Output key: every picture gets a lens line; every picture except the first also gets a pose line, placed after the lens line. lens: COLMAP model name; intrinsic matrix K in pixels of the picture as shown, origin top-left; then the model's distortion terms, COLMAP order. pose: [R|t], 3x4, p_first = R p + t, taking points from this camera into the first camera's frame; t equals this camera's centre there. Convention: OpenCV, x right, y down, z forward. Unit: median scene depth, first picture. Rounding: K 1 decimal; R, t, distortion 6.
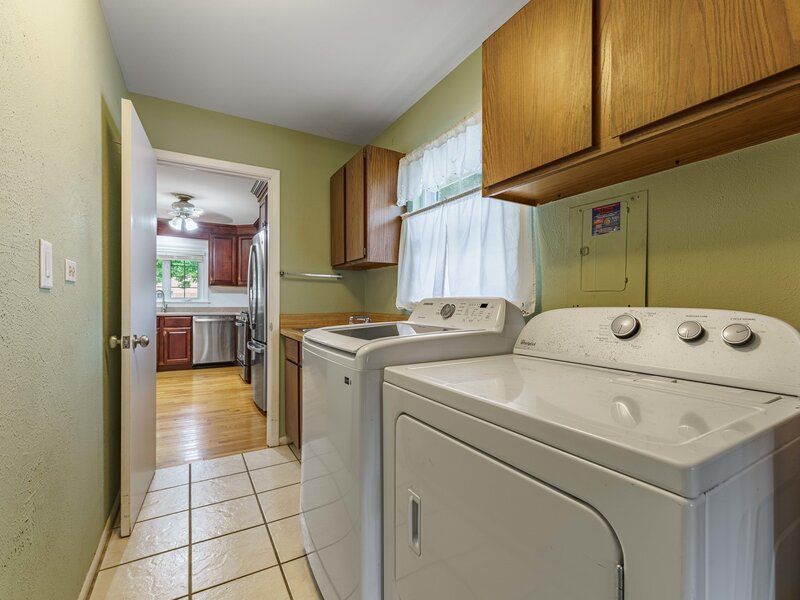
lens RADIAL K [[367.3, 0, 401.5], [0, 367.3, 301.6], [0, 0, 1]] dist [0.003550, 0.000766]
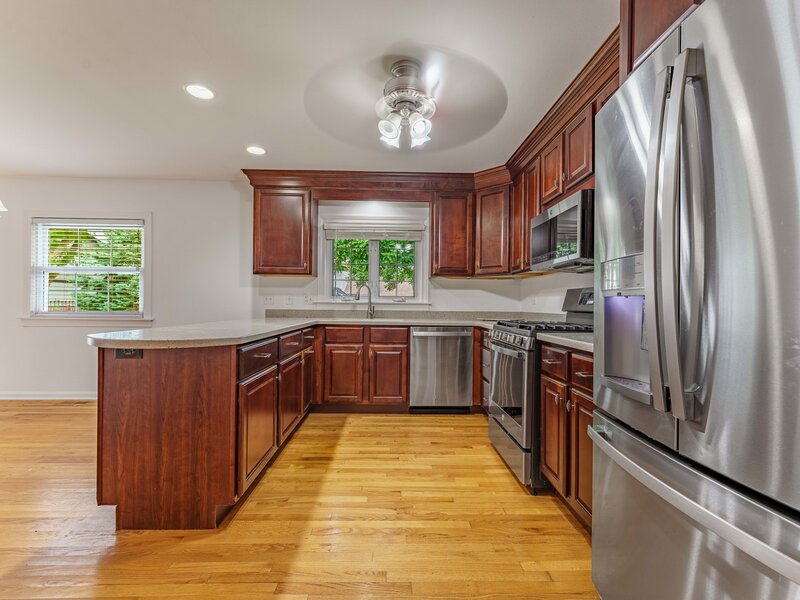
lens RADIAL K [[367.3, 0, 400.3], [0, 367.3, 303.5], [0, 0, 1]] dist [0.003550, 0.000766]
pose [[0.876903, 0.002645, -0.480661, -0.291715], [-0.006130, 0.999965, -0.005682, 0.006070], [0.480629, 0.007929, 0.876888, 0.463767]]
